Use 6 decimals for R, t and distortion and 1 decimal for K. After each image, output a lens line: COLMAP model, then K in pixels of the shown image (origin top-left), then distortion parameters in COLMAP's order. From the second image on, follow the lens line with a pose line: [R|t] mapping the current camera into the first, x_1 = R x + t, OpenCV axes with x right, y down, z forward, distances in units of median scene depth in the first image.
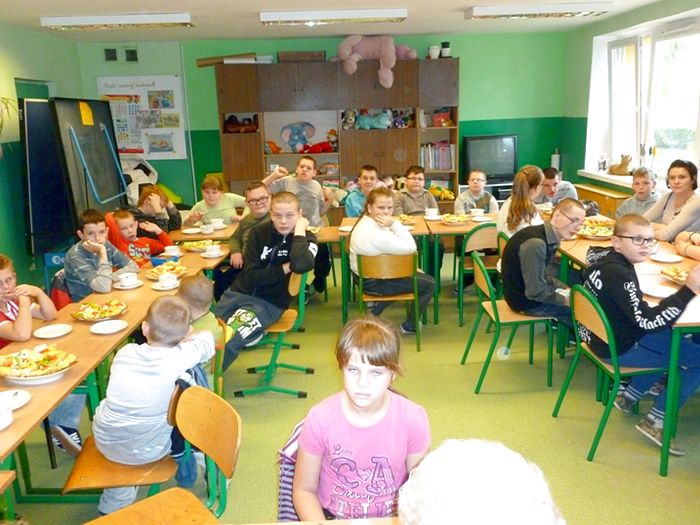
lens RADIAL K [[570.8, 0, 351.3], [0, 570.8, 266.3], [0, 0, 1]] dist [-0.004113, 0.004107]
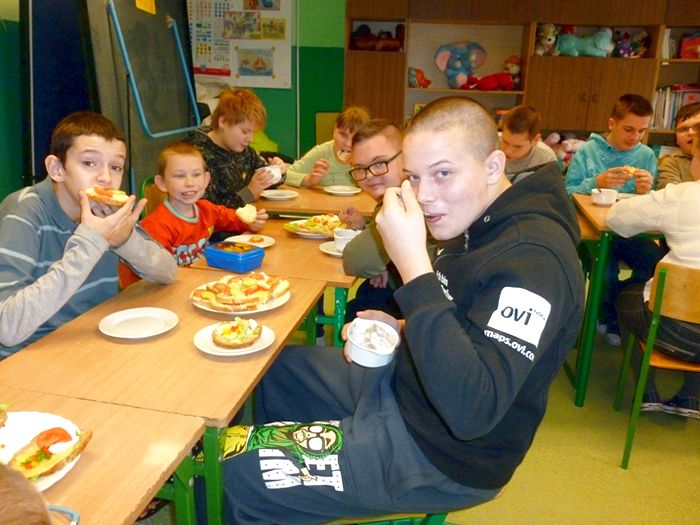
lens RADIAL K [[570.8, 0, 348.5], [0, 570.8, 260.8], [0, 0, 1]] dist [-0.004113, 0.004107]
pose [[0.985250, 0.094771, -0.142478, -0.106826], [-0.090630, 0.995259, 0.035292, -0.015751], [0.145147, -0.021859, 0.989169, 0.341378]]
